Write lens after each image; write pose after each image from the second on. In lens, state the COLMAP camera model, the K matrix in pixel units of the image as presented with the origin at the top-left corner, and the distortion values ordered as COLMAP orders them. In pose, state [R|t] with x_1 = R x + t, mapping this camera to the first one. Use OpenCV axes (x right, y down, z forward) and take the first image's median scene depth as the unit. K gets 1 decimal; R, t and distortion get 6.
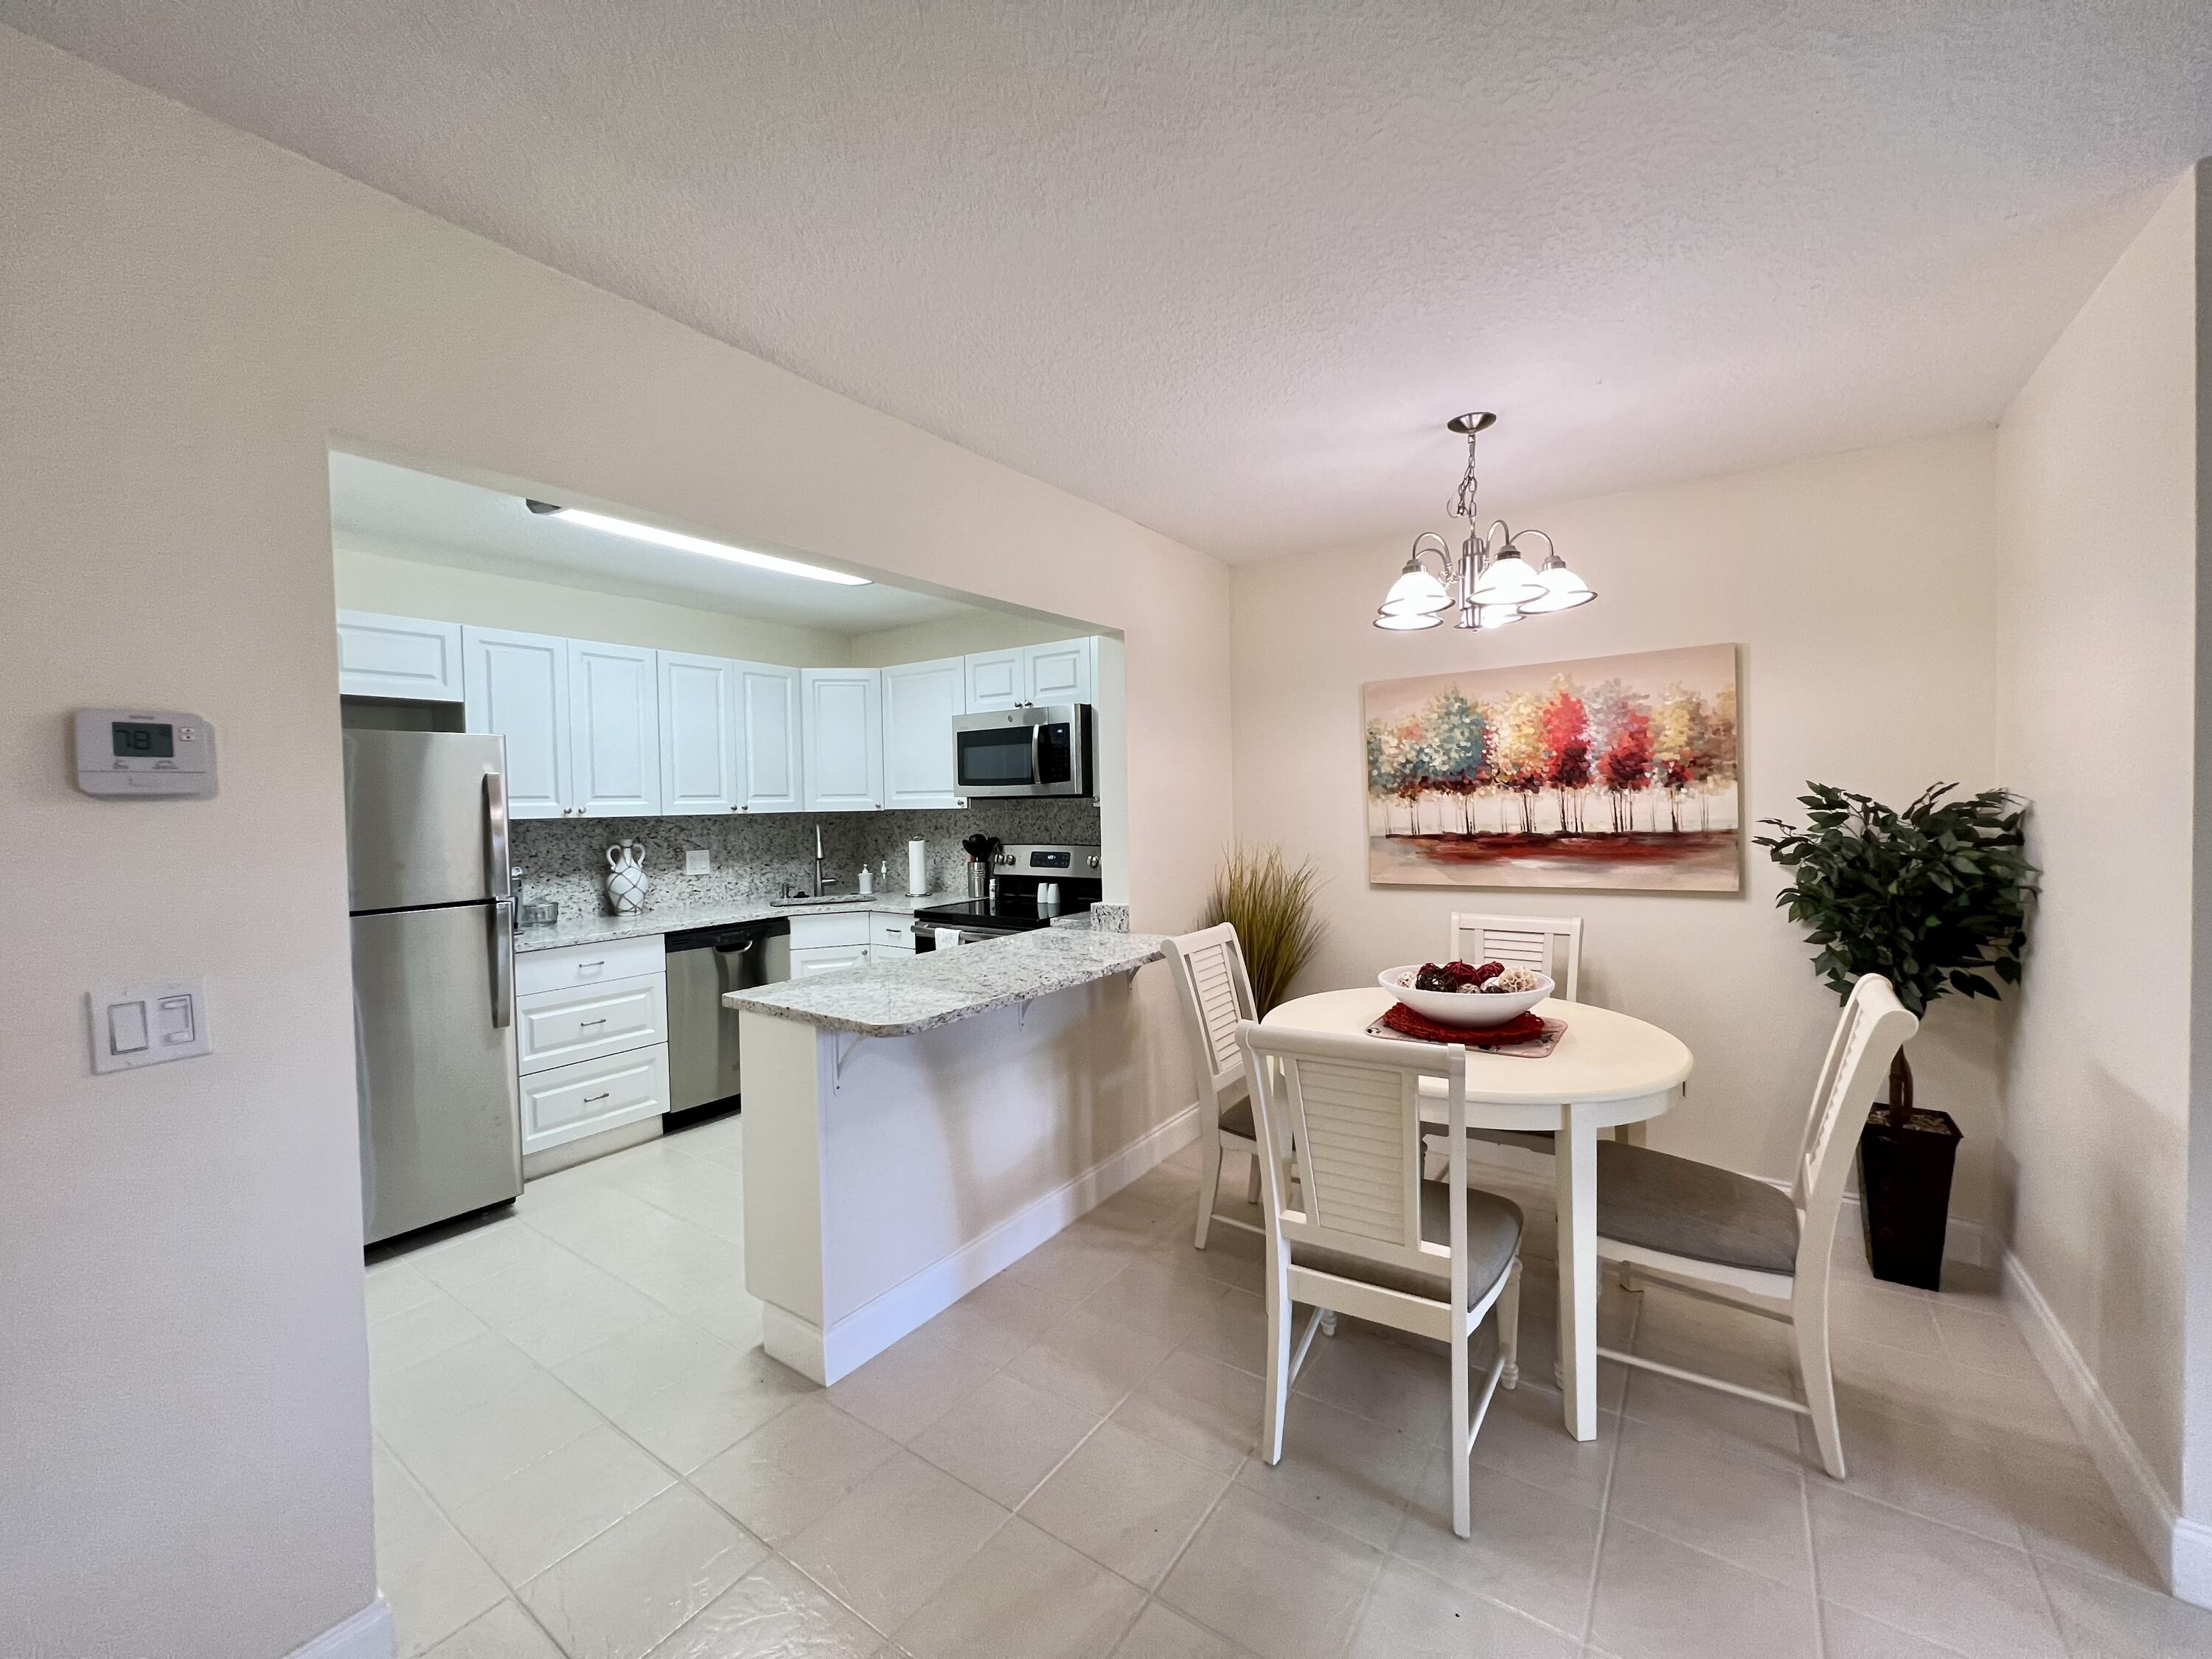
lens RADIAL K [[884.3, 0, 1101.2], [0, 884.3, 824.0], [0, 0, 1]] dist [-0.000008, 0.000562]
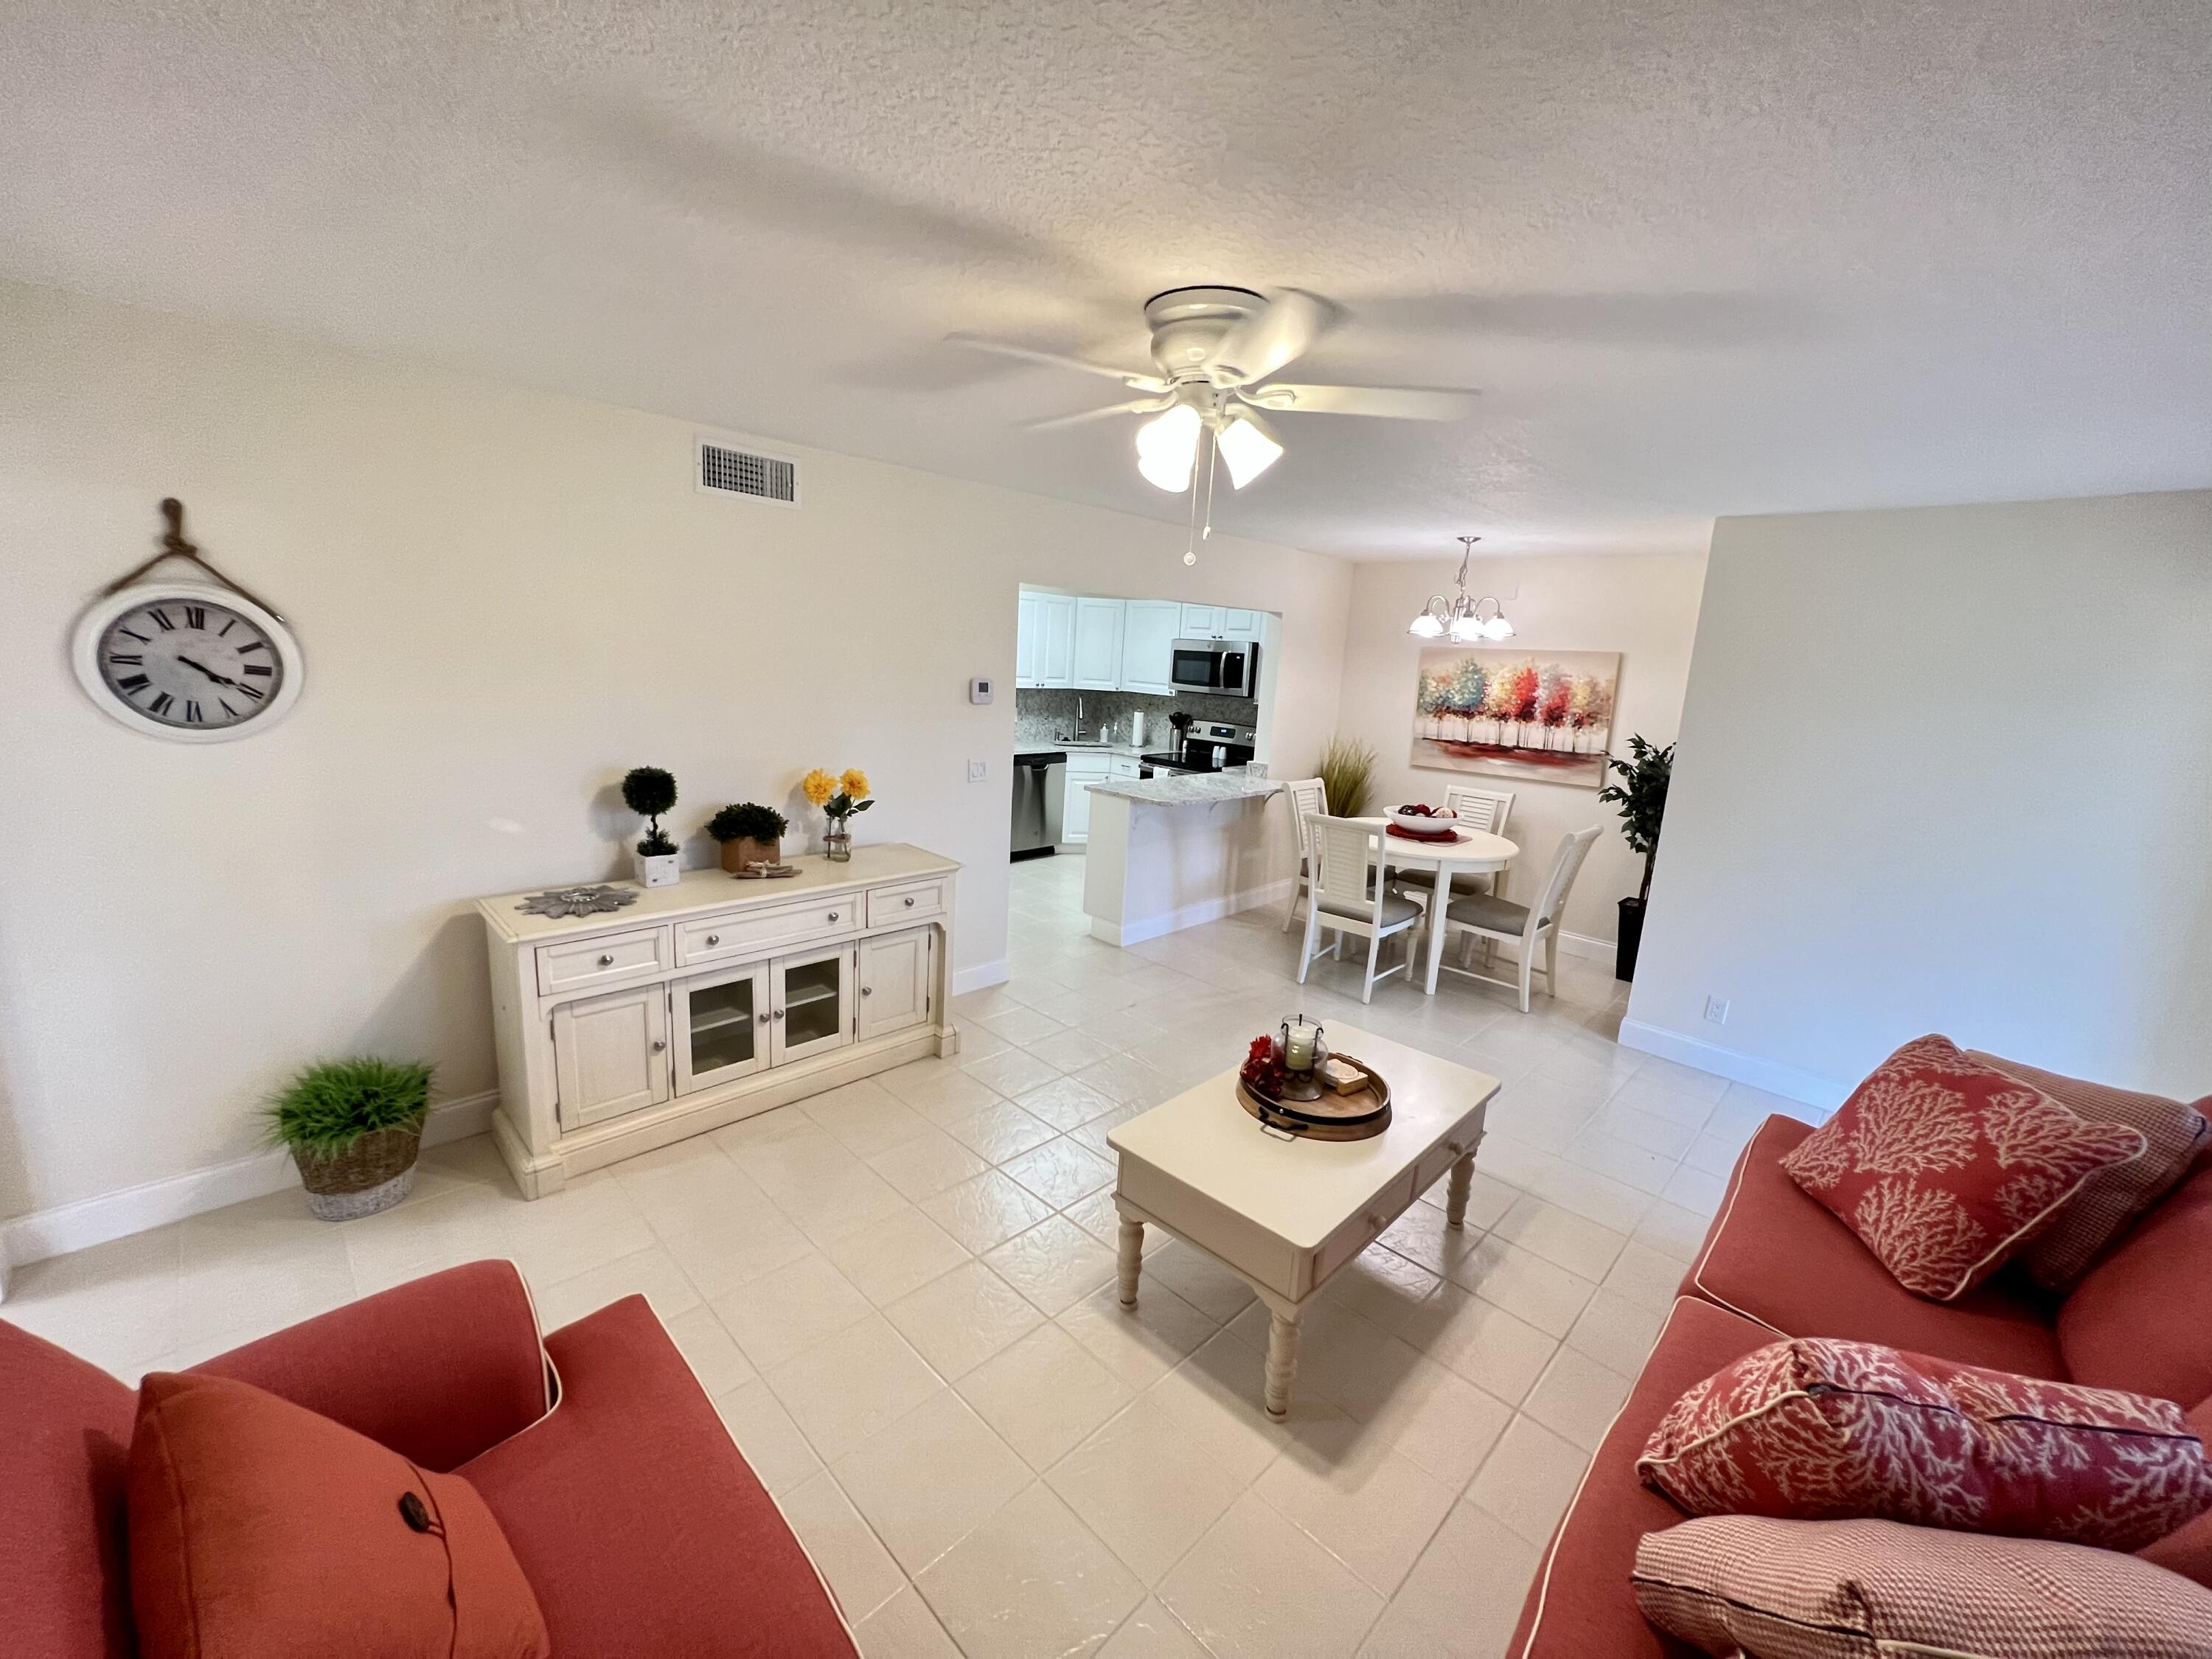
lens RADIAL K [[884.3, 0, 1101.8], [0, 884.3, 818.6], [0, 0, 1]] dist [-0.000008, 0.000562]
pose [[0.983509, 0.104000, -0.147967, -0.024384], [-0.079048, 0.983033, 0.165520, -0.071269], [0.162671, -0.151094, 0.975043, -0.846313]]
